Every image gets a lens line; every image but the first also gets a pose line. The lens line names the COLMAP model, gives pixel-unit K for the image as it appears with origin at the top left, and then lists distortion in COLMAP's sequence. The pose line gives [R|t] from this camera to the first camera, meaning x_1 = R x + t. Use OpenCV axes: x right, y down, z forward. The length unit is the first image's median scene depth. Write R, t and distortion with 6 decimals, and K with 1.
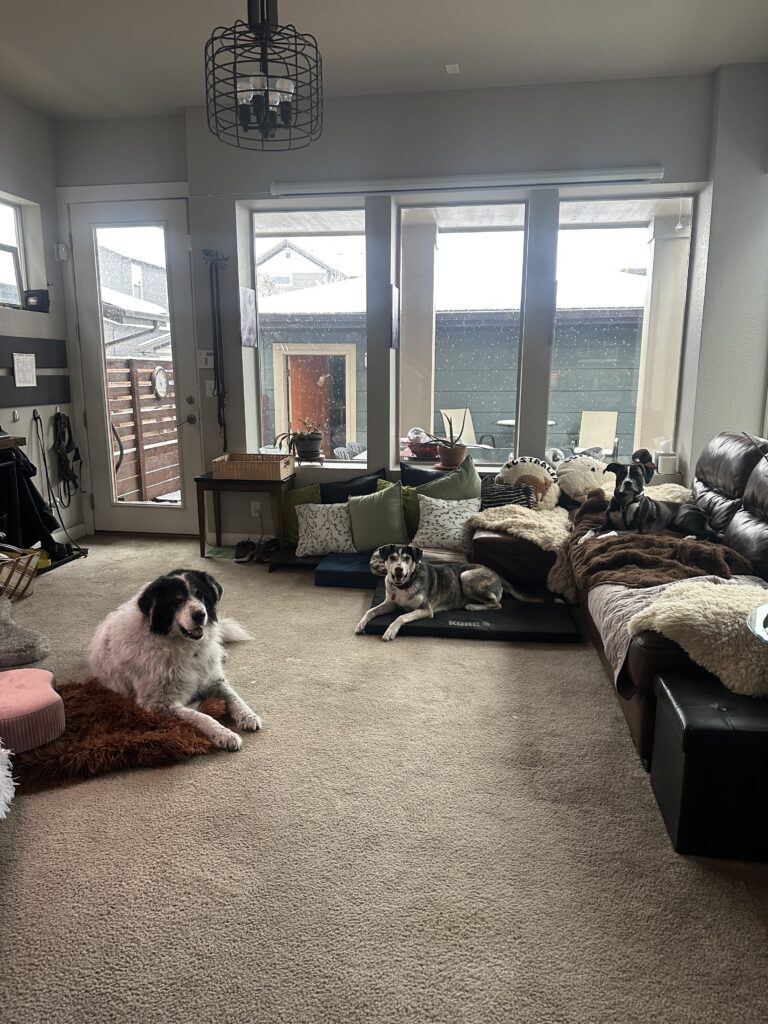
lens RADIAL K [[714.1, 0, 384.0], [0, 714.1, 512.0], [0, 0, 1]] dist [-0.000095, 0.000756]
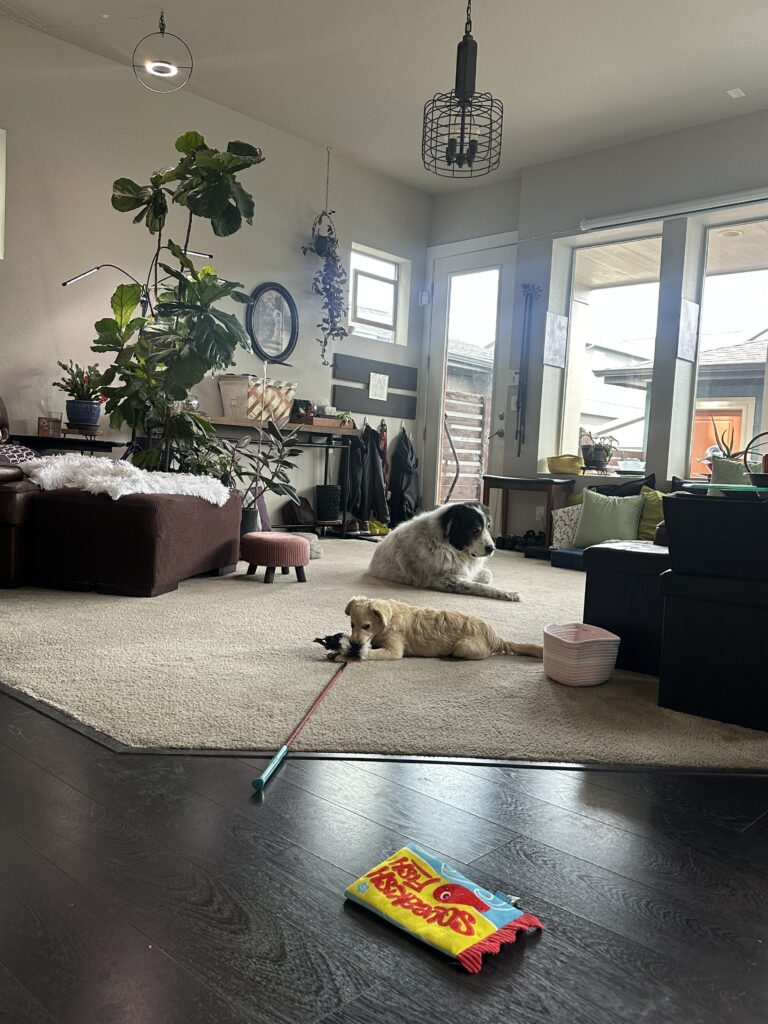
lens RADIAL K [[820.2, 0, 392.8], [0, 820.2, 507.9], [0, 0, 1]] dist [0.165740, -0.237847]
pose [[0.838262, 0.071059, -0.540618, 0.318357], [-0.154609, 0.981756, -0.110689, 0.167322], [0.522889, 0.176371, 0.833955, -0.169717]]
